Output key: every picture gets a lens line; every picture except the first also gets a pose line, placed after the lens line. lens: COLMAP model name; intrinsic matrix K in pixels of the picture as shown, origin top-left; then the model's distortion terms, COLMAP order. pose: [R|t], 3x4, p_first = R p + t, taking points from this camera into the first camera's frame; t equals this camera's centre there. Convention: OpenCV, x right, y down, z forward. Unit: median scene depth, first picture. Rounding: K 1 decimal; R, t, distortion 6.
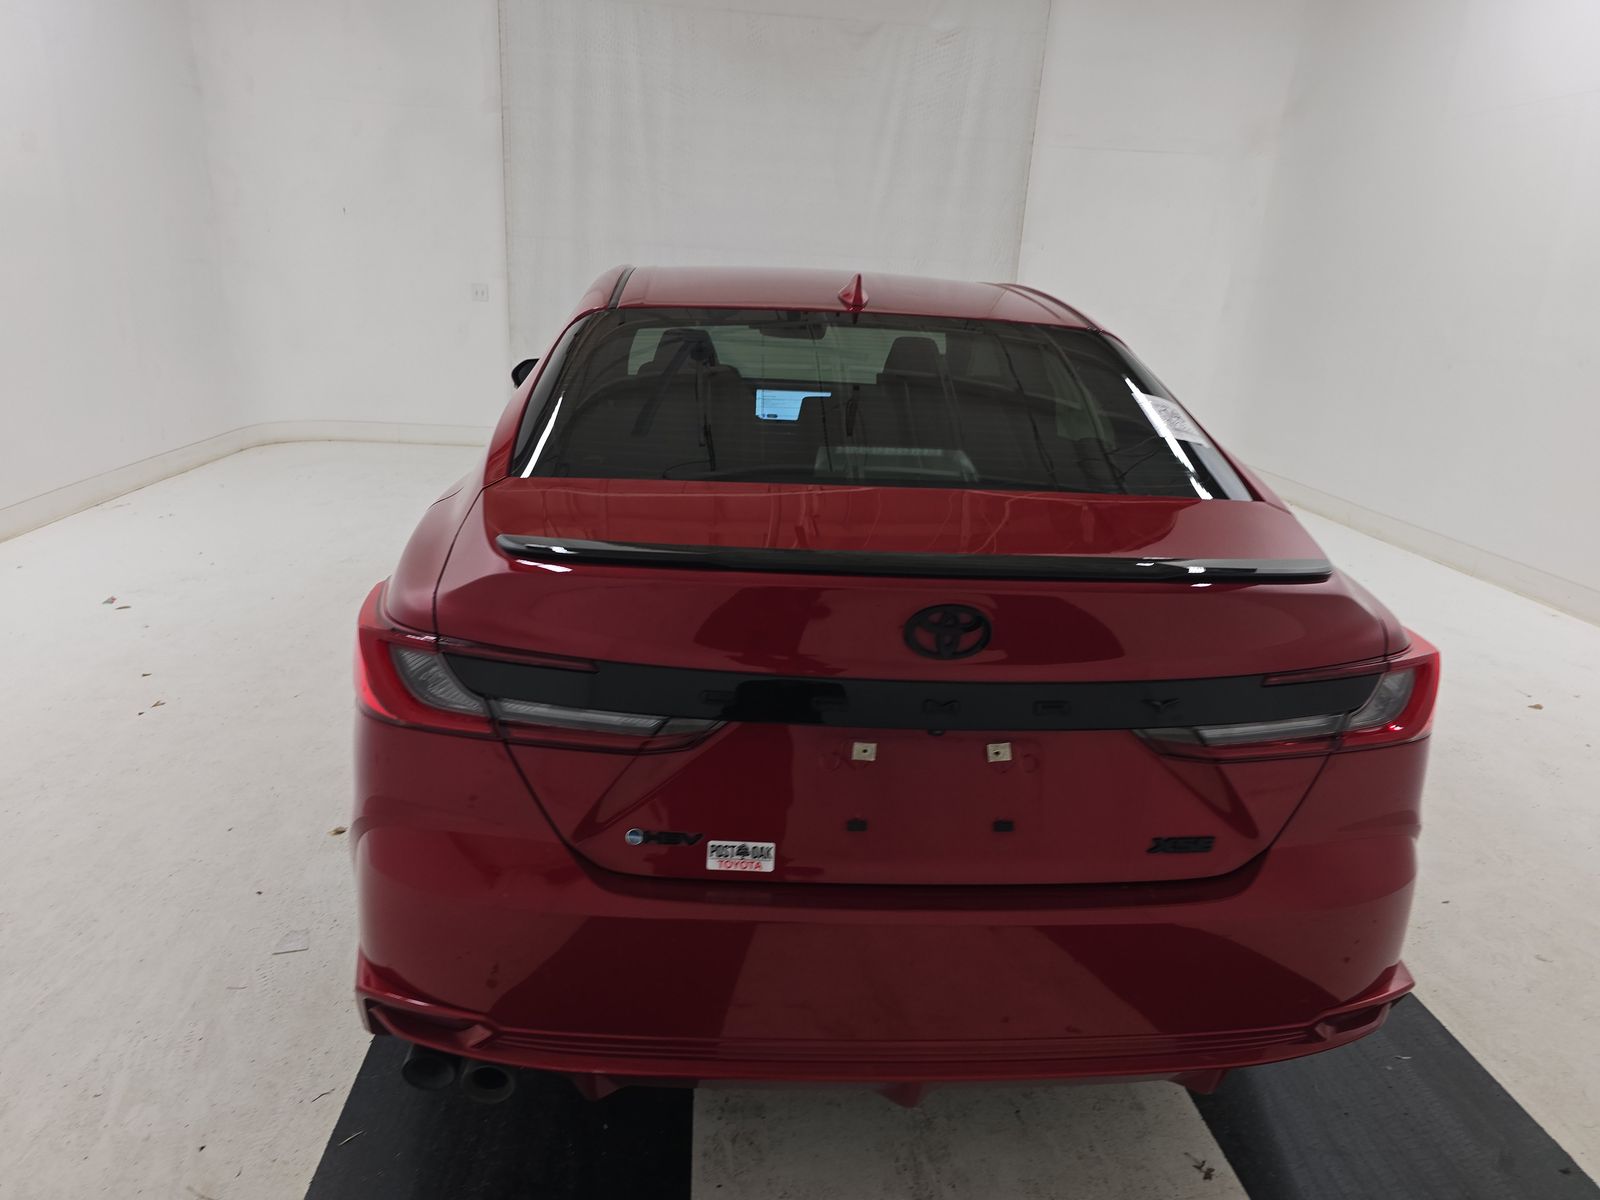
lens RADIAL K [[1090.5, 0, 795.7], [0, 1090.5, 598.7], [0, 0, 1]] dist [0.056762, -0.058011]
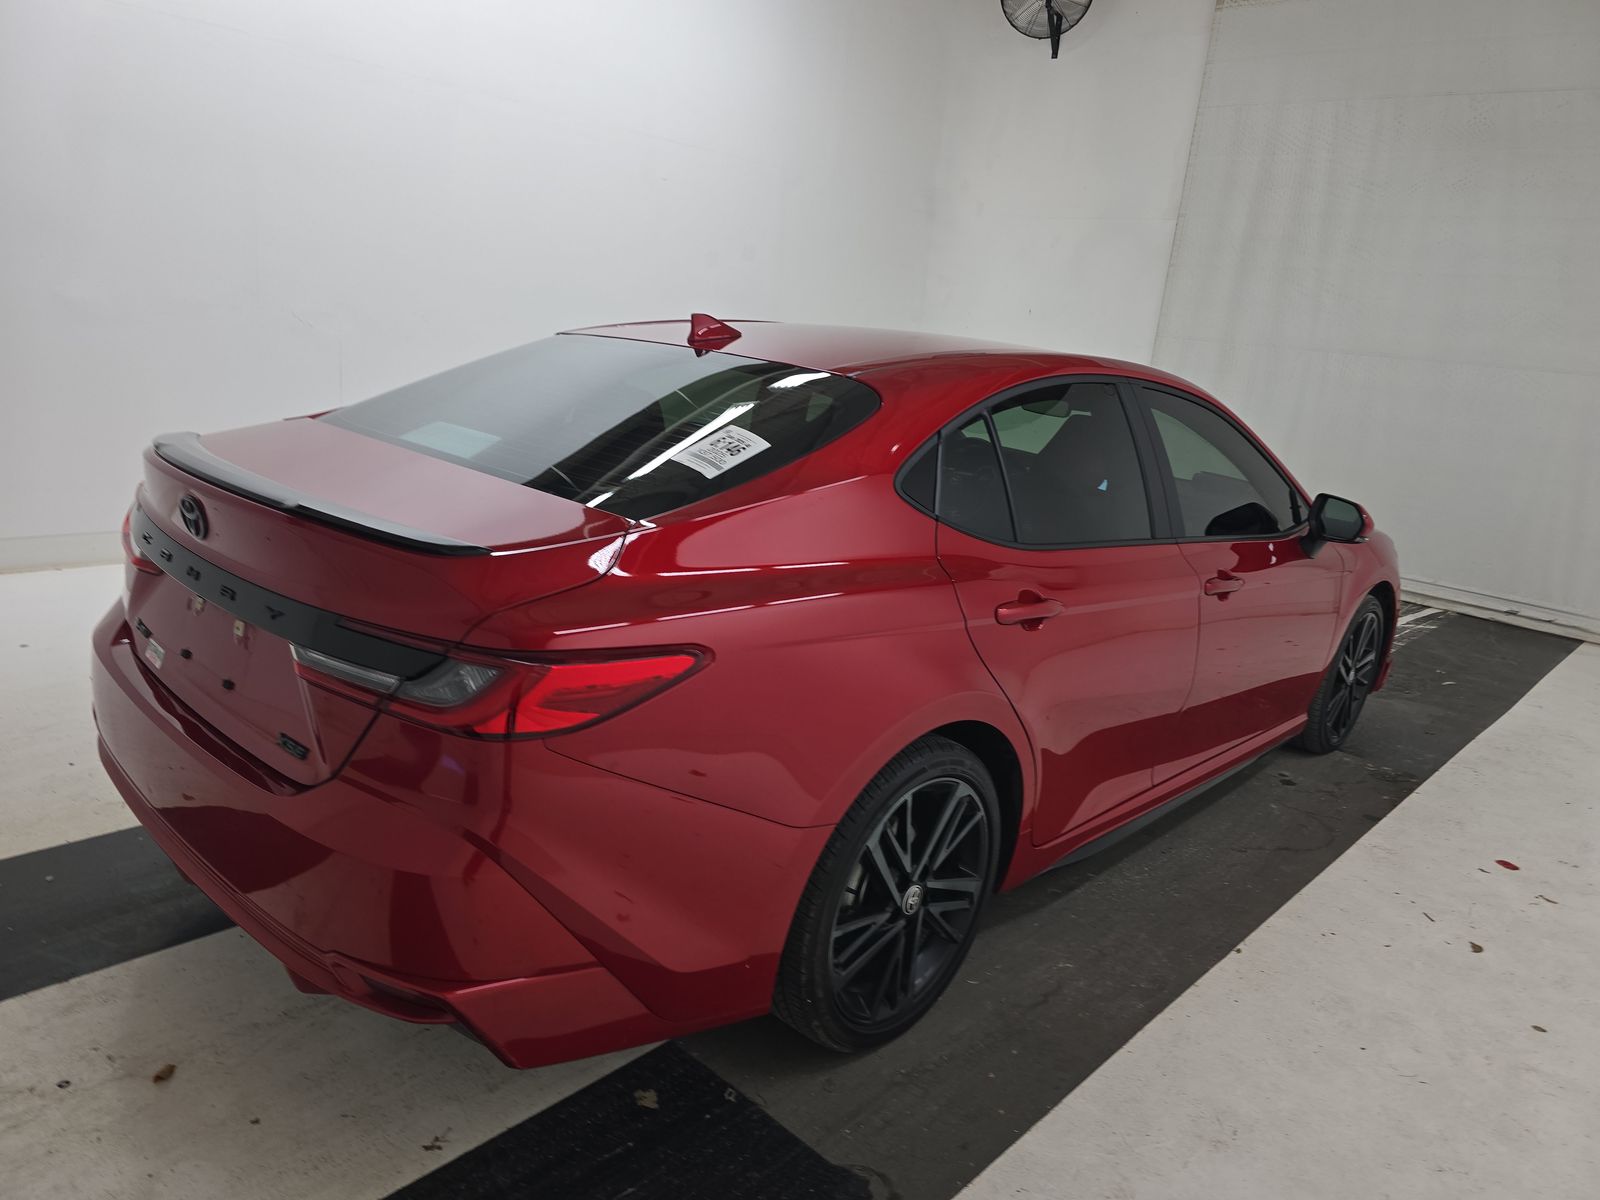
lens RADIAL K [[1090.5, 0, 795.7], [0, 1090.5, 598.7], [0, 0, 1]] dist [0.056762, -0.058011]
pose [[0.665996, 0.199264, -0.718849, 1.256979], [-0.273900, 0.961673, 0.012812, -0.073192], [0.693850, 0.188360, 0.695049, 0.438519]]
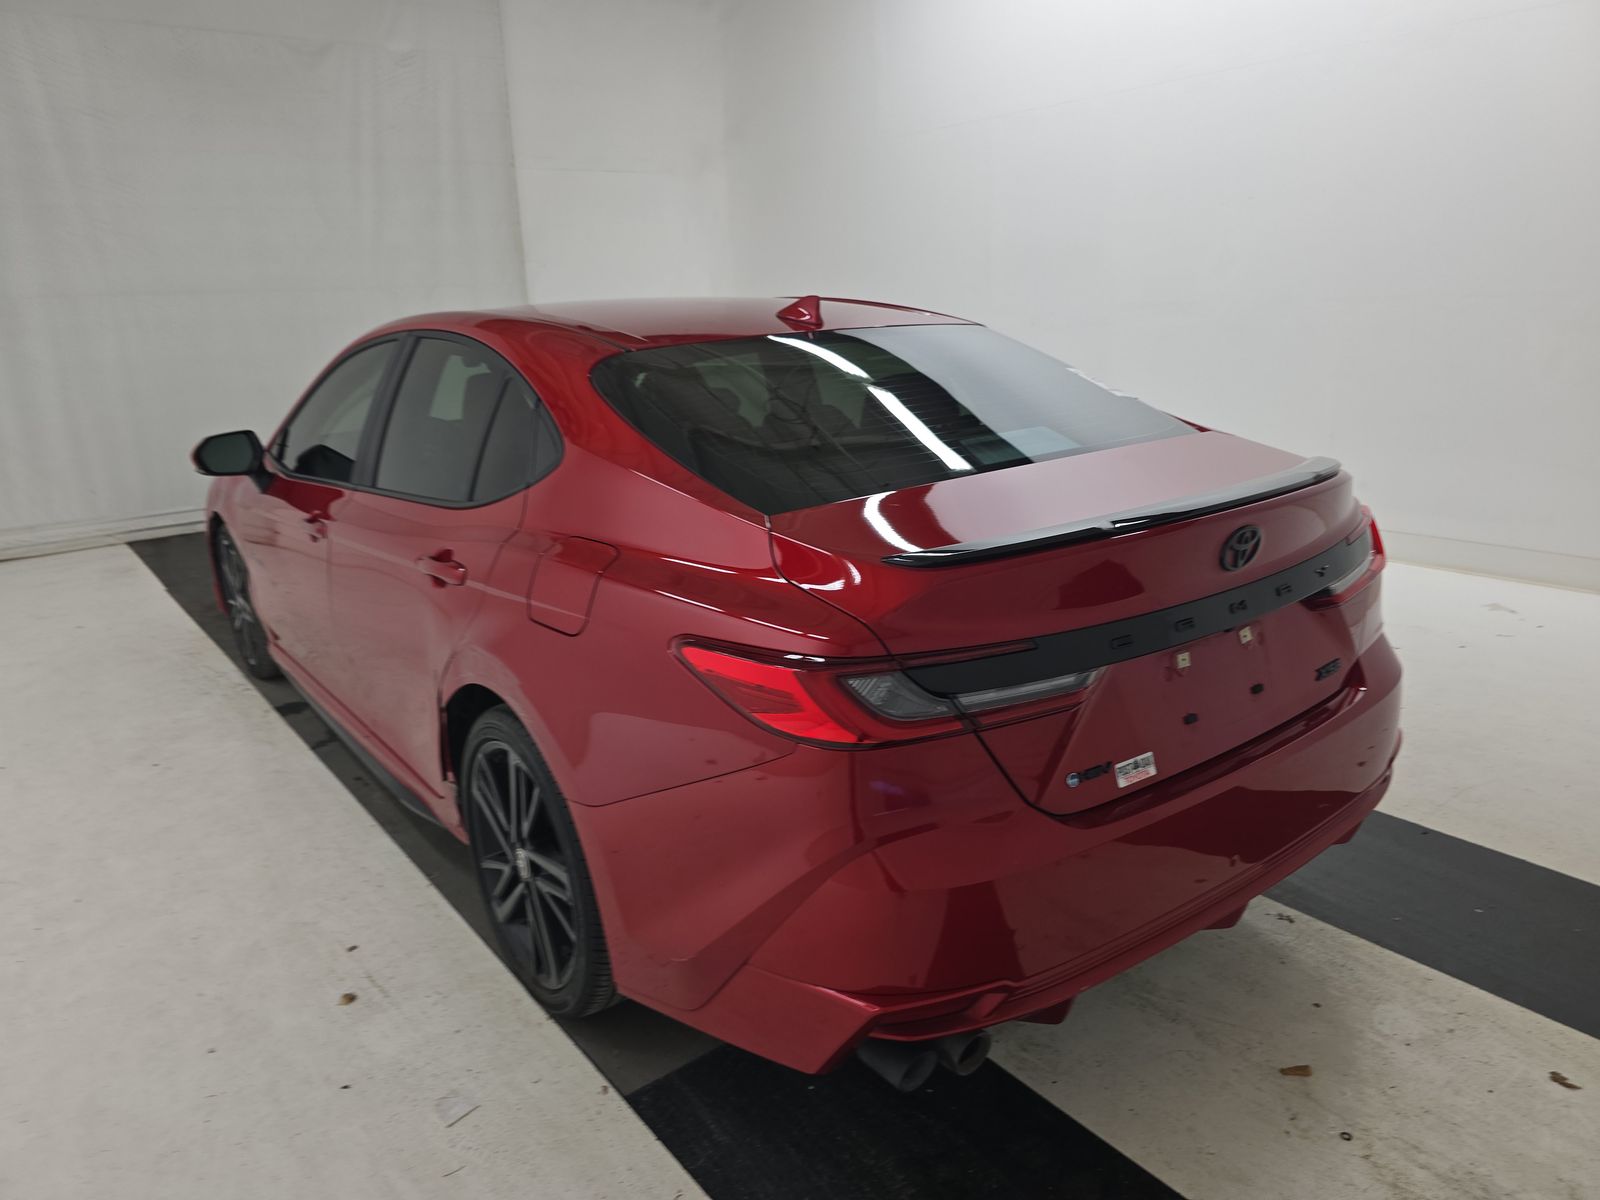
lens RADIAL K [[1090.5, 0, 795.7], [0, 1090.5, 598.7], [0, 0, 1]] dist [0.056762, -0.058011]
pose [[0.833539, -0.224966, 0.504583, -0.725804], [0.231135, 0.971566, 0.051349, -0.075259], [-0.501787, 0.073826, 0.861835, 0.102214]]
